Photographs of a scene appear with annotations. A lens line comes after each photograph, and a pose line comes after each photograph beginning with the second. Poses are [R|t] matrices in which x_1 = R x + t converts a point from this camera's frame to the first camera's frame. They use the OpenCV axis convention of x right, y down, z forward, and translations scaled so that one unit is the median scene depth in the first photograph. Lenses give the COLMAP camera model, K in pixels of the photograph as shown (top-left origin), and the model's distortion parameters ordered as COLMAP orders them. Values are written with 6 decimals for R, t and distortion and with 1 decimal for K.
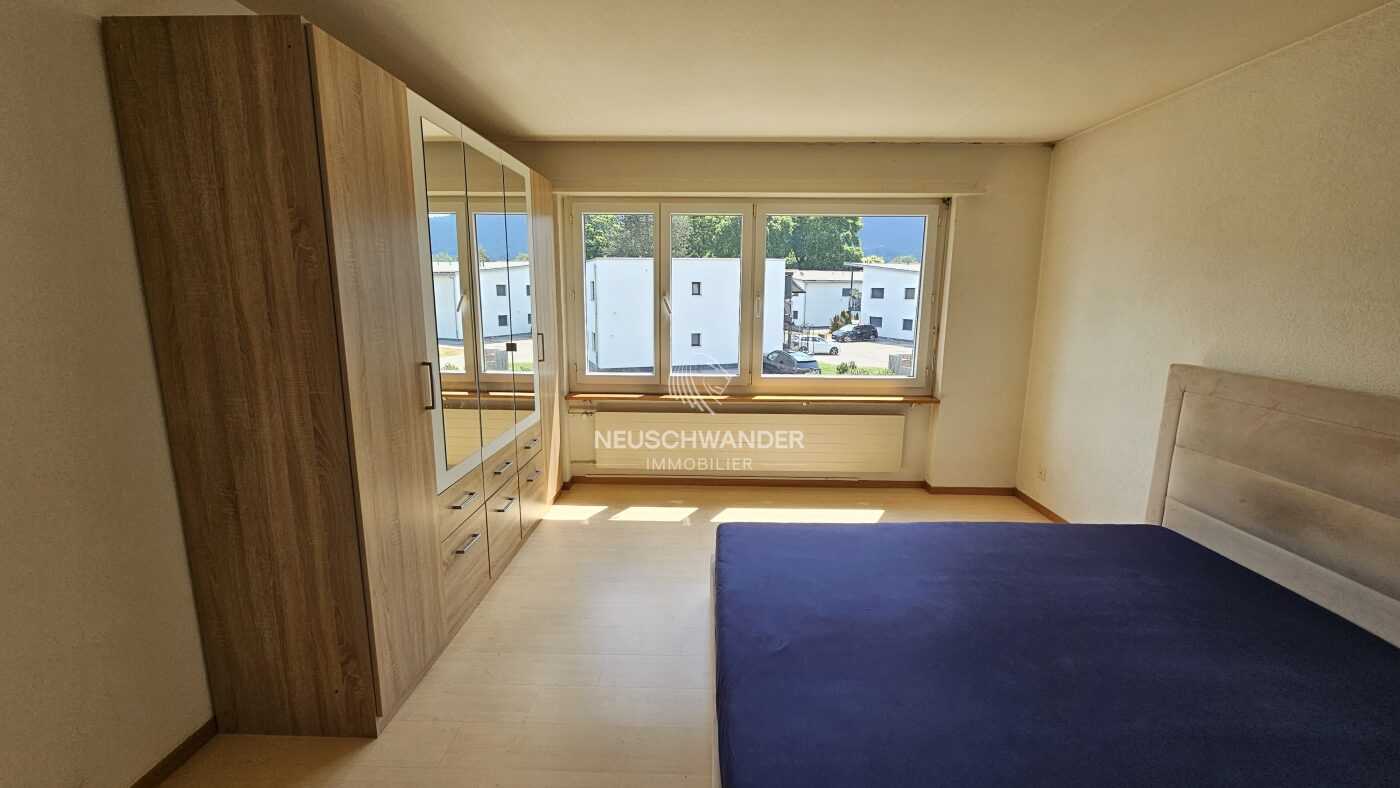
lens RADIAL K [[574.4, 0, 700.5], [0, 574.4, 400.9], [0, 0, 1]] dist [-0.008424, 0.001108]
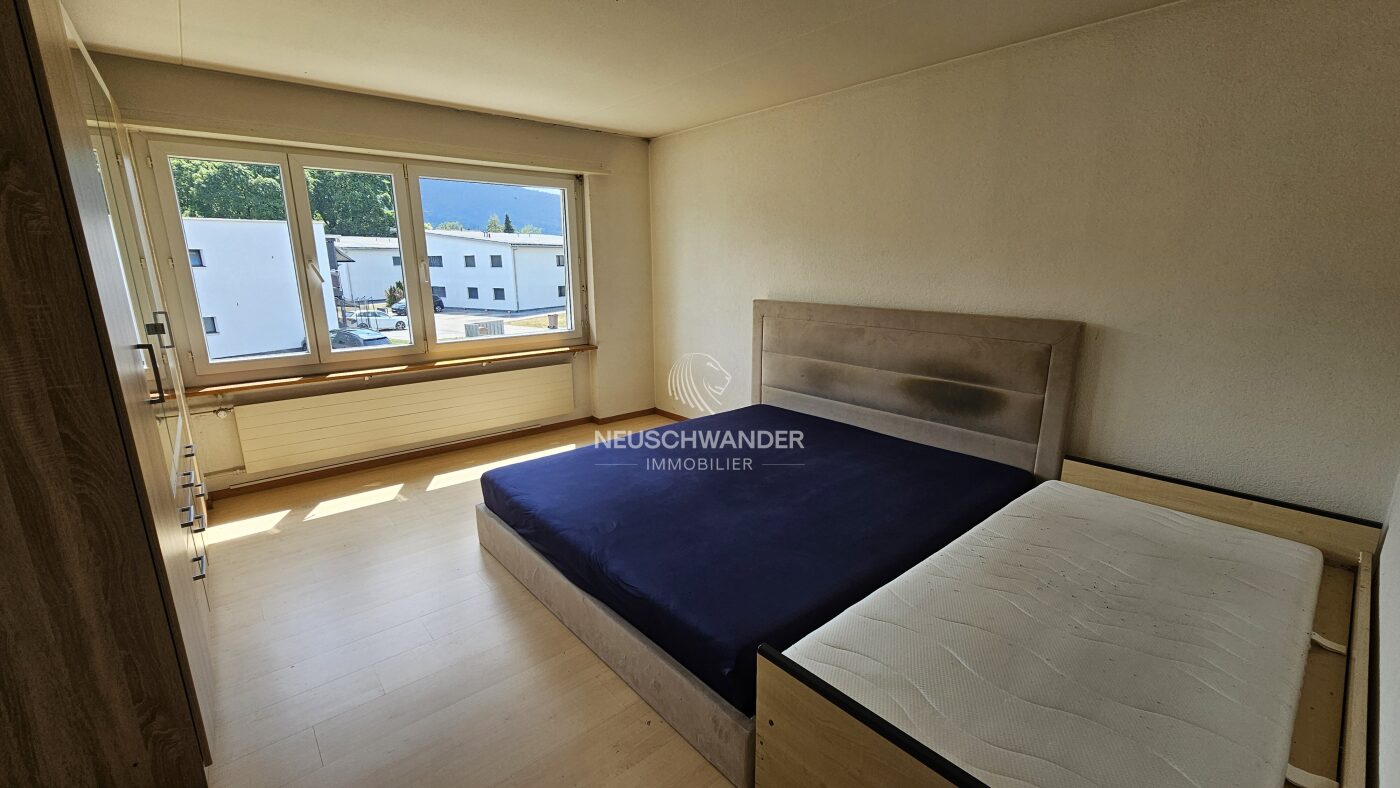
lens RADIAL K [[574.4, 0, 700.5], [0, 574.4, 400.9], [0, 0, 1]] dist [-0.008424, 0.001108]
pose [[0.742393, -0.169453, 0.648181, -0.219426], [0.134593, 0.985483, 0.103478, 0.016196], [-0.656306, 0.010420, 0.754423, -0.051190]]
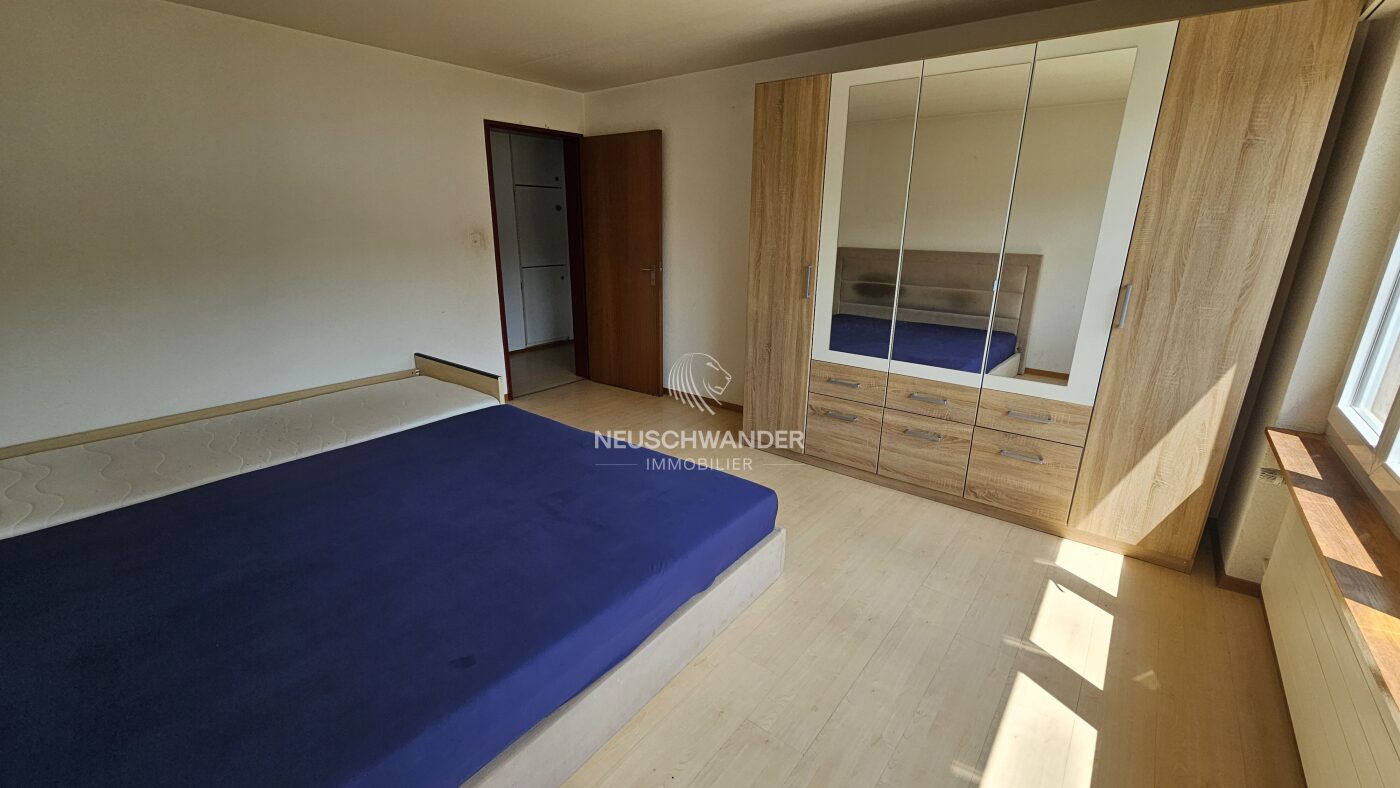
lens RADIAL K [[574.4, 0, 700.5], [0, 574.4, 400.9], [0, 0, 1]] dist [-0.008424, 0.001108]
pose [[-0.605146, 0.221382, -0.764715, 0.475386], [-0.165895, 0.904406, 0.393100, -0.148326], [0.778638, 0.364745, -0.510572, 0.852391]]
